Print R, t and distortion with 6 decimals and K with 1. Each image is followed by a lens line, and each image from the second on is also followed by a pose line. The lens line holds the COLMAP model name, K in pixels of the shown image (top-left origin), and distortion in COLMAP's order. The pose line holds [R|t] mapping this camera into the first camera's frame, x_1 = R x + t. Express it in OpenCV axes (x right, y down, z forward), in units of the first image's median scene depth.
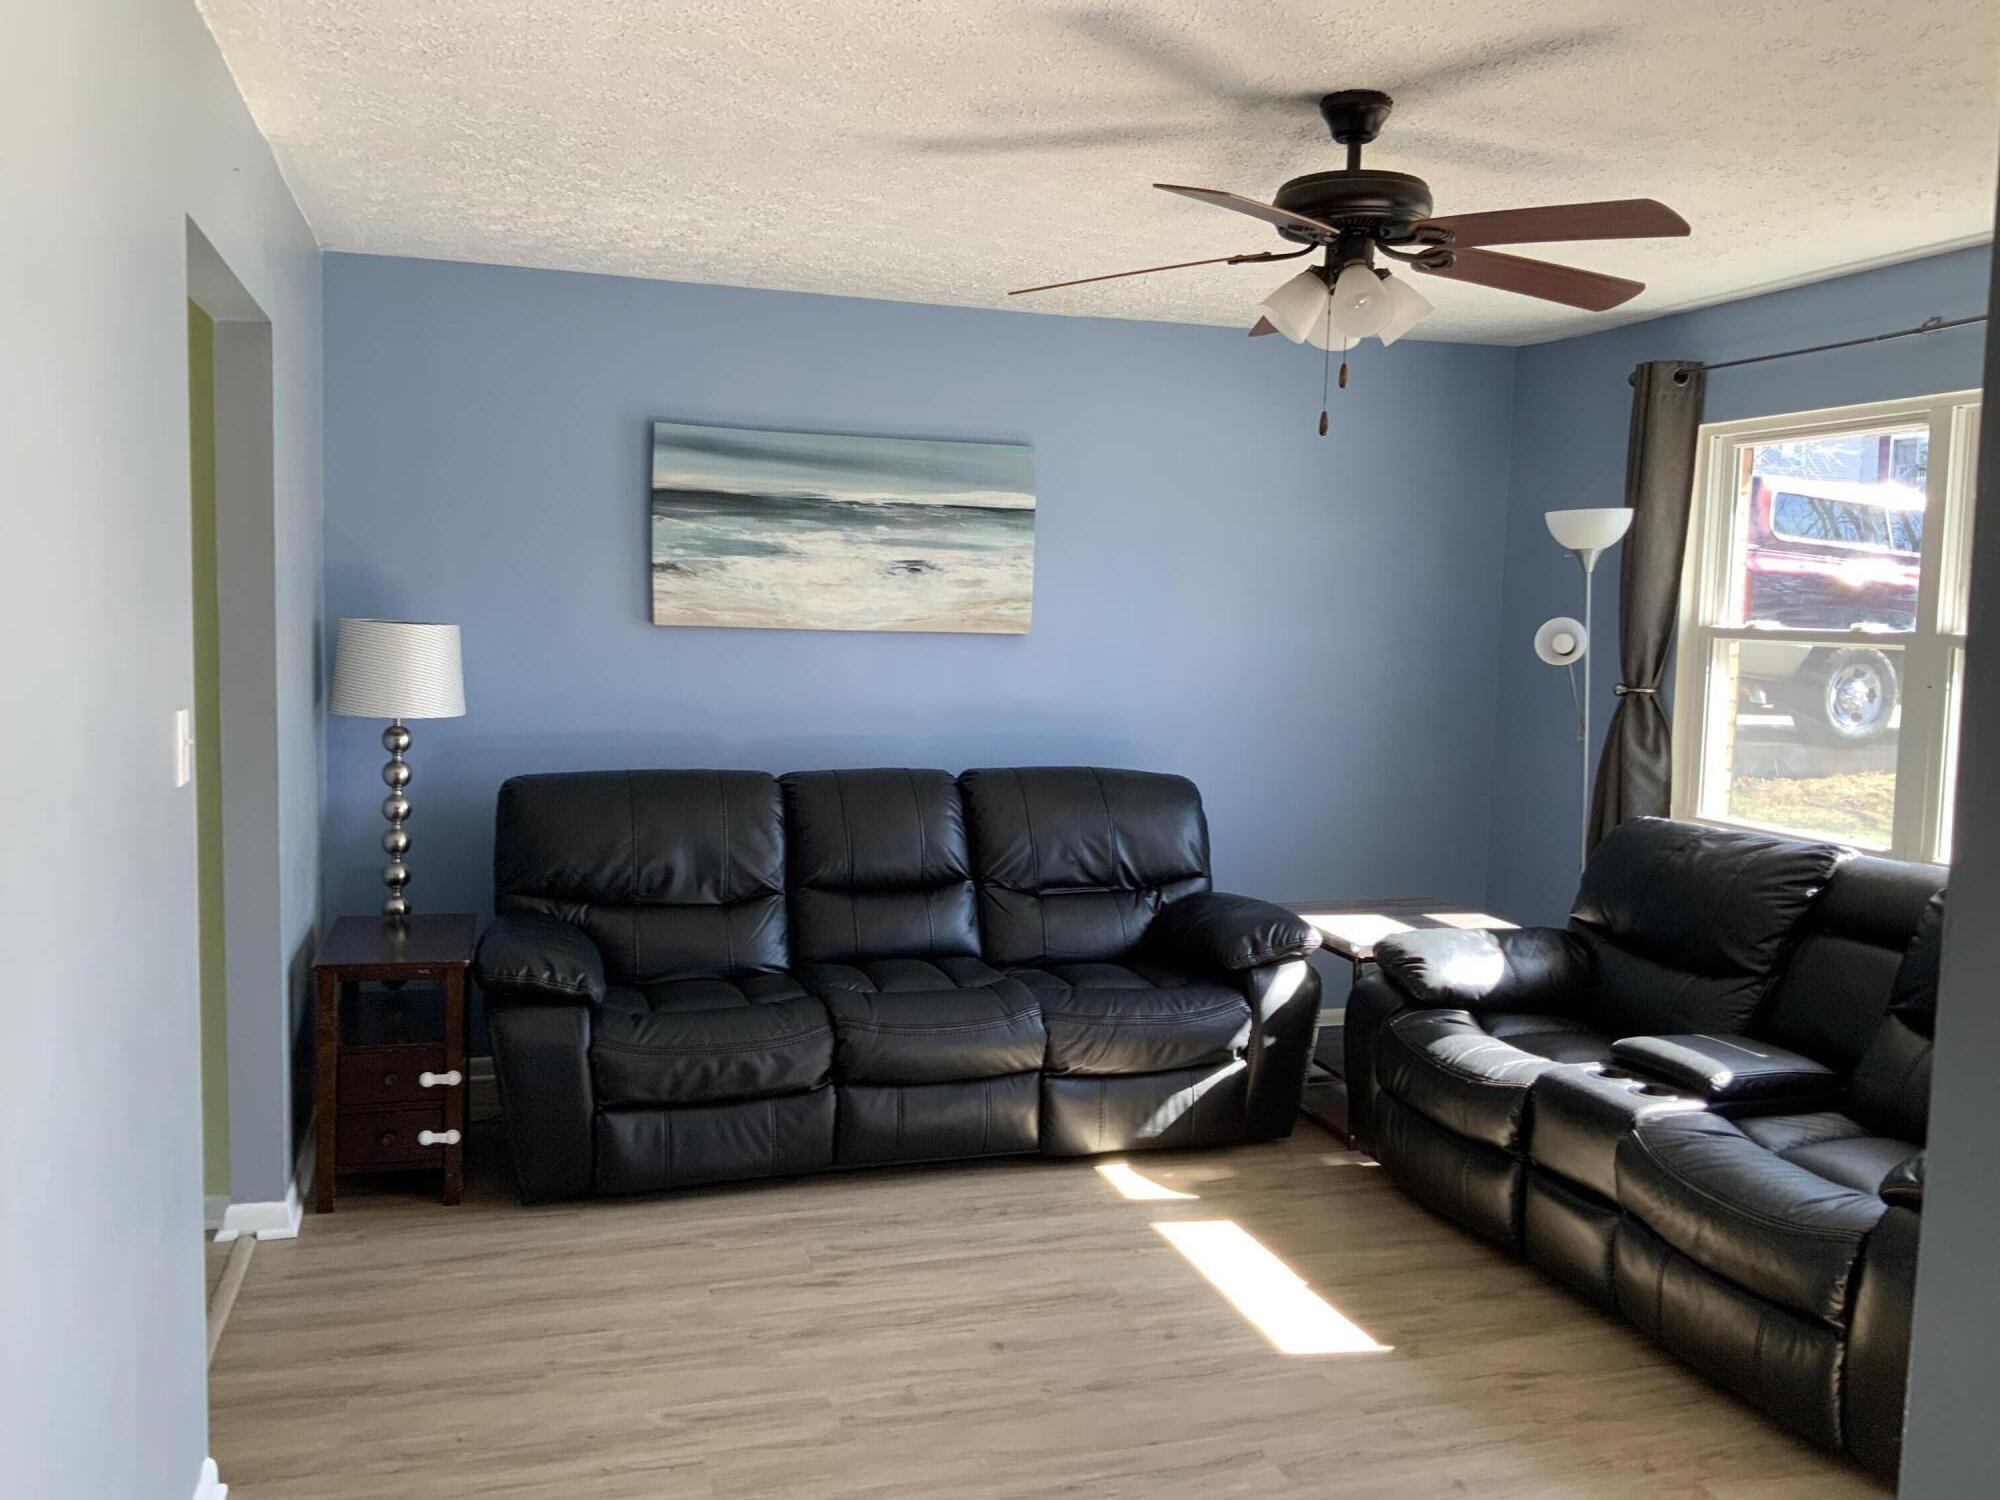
lens RADIAL K [[1707.5, 0, 1000.0], [0, 1707.5, 750.0], [0, 0, 1]] dist [0.042903, 0.000749]
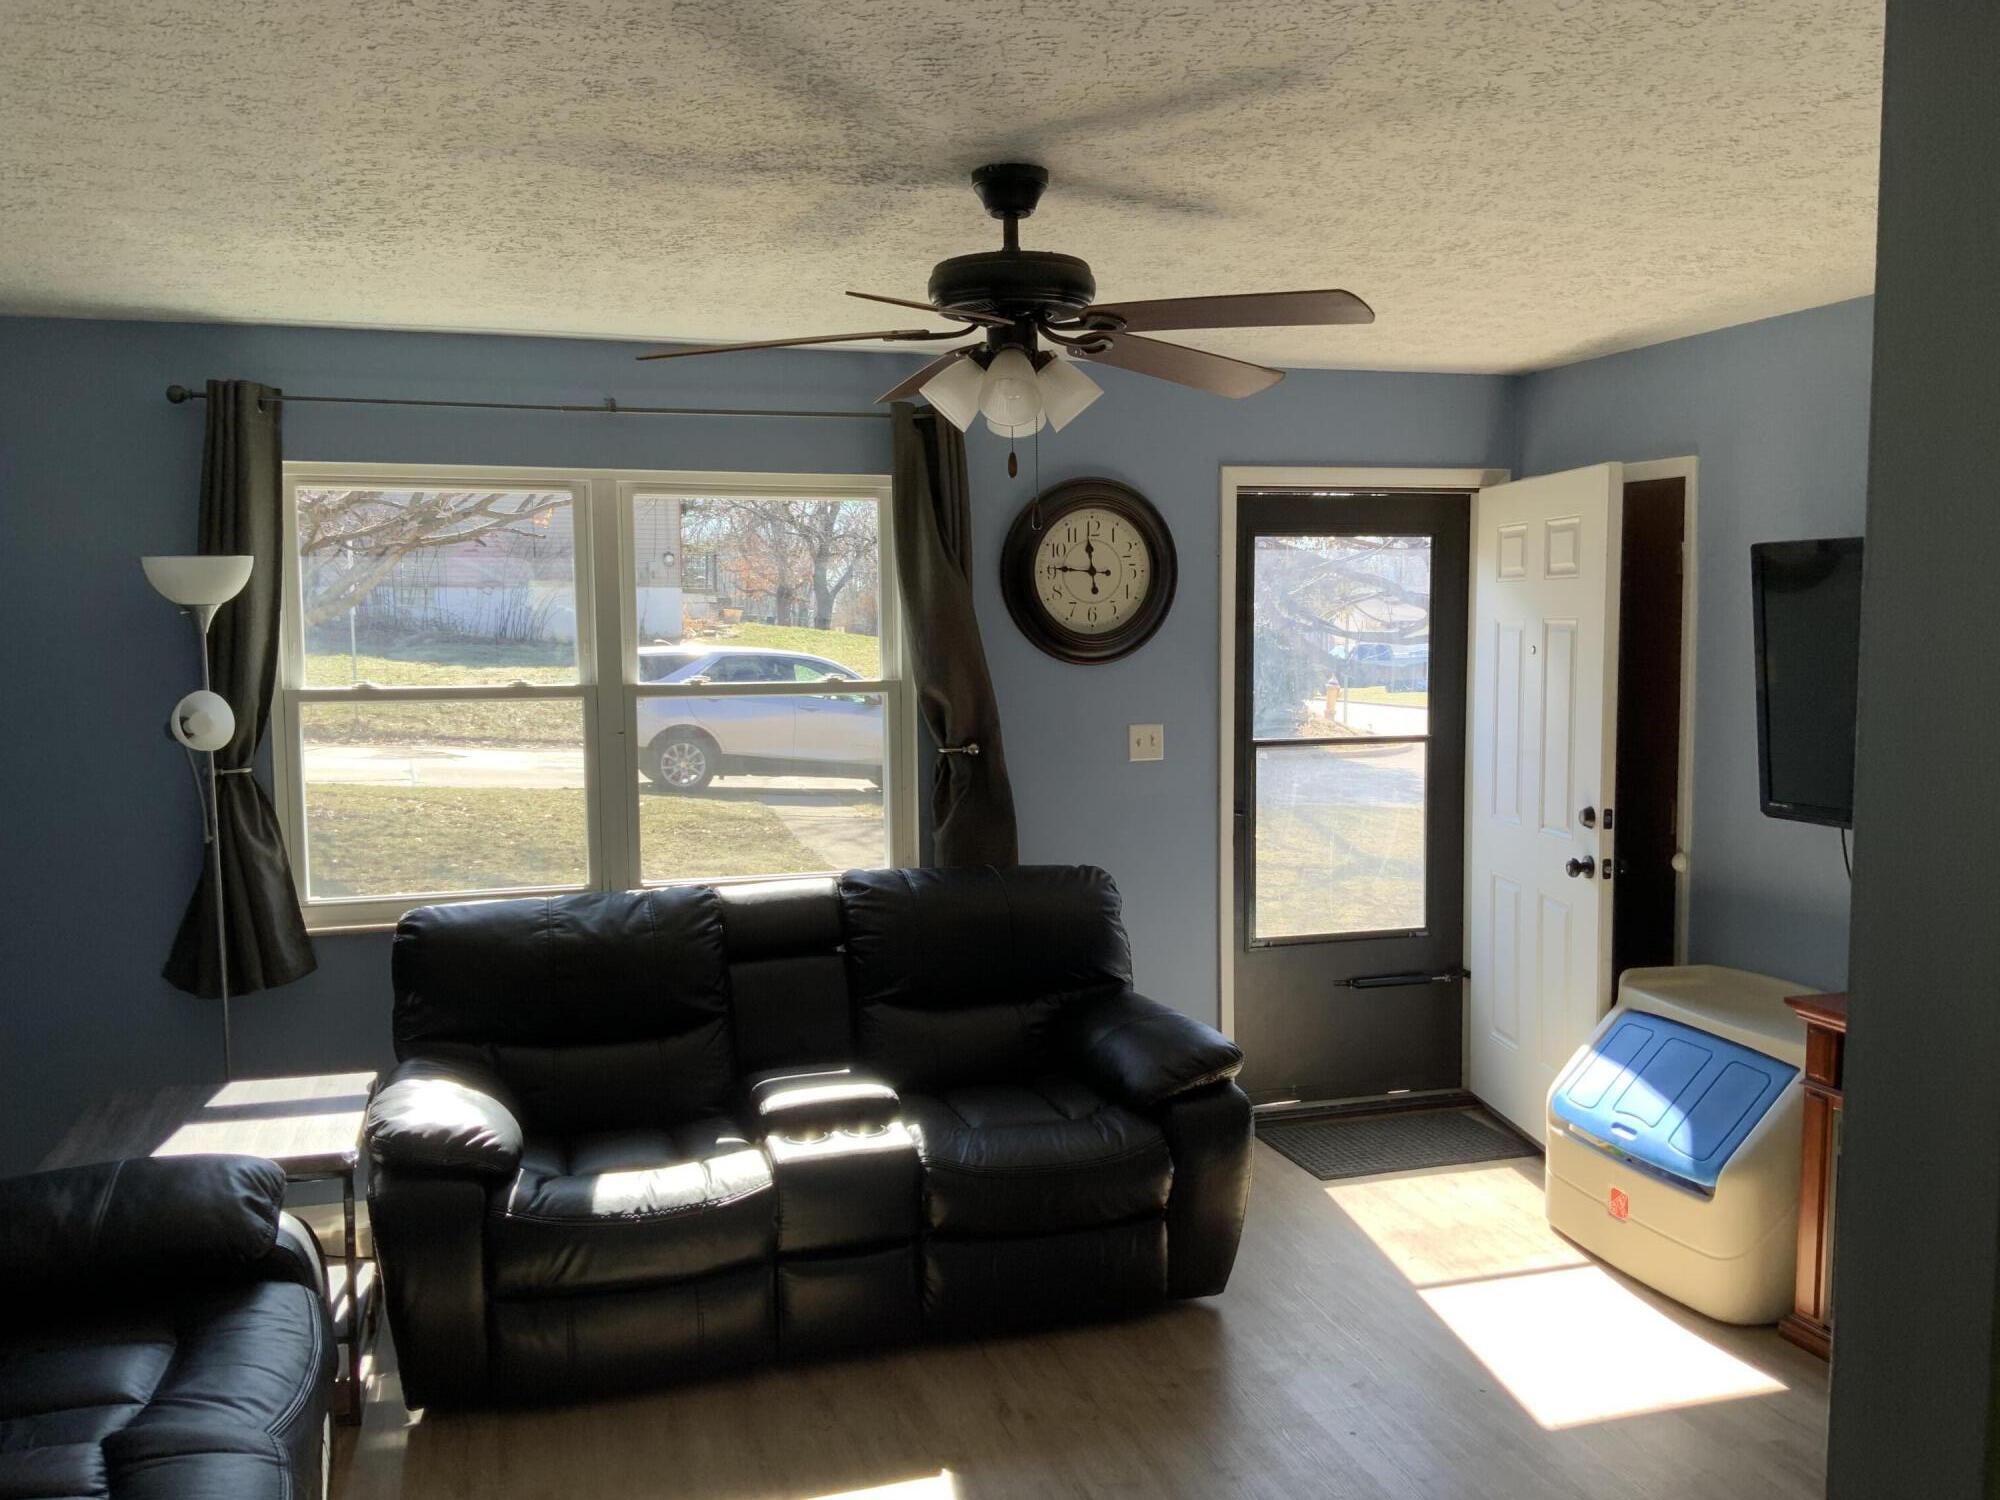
lens RADIAL K [[1707.5, 0, 1000.0], [0, 1707.5, 750.0], [0, 0, 1]] dist [0.042903, 0.000749]
pose [[0.002992, -0.103101, 0.994666, -0.479622], [0.092655, 0.990421, 0.102382, -0.100692], [-0.995694, 0.091854, 0.012516, 0.648136]]
